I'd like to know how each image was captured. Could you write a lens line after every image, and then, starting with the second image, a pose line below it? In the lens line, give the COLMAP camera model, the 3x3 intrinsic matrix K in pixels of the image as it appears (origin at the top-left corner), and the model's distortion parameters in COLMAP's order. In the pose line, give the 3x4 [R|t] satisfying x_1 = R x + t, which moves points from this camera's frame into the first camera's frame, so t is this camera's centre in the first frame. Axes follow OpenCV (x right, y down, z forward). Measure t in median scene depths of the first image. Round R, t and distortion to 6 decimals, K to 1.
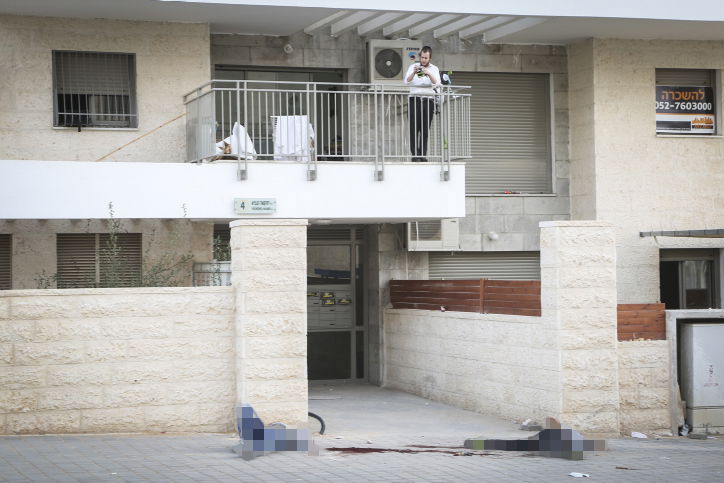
lens RADIAL K [[1634.4, 0, 399.5], [0, 1634.4, 208.7], [0, 0, 1]] dist [0.281724, 0.000000]
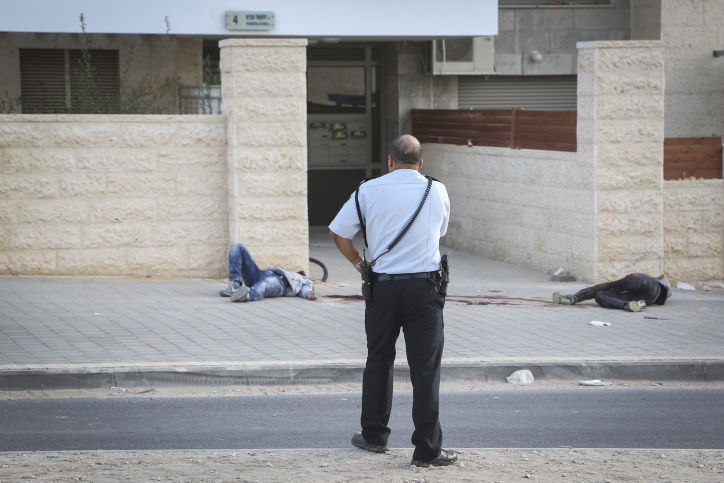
lens RADIAL K [[2325.6, 0, 388.1], [0, 2325.6, 275.6], [0, 0, 1]] dist [0.561681, 0.000000]
pose [[0.999241, 0.009608, -0.037754, 0.033620], [-0.005135, 0.993136, 0.116849, -0.013805], [0.038618, -0.116567, 0.992432, -0.244111]]
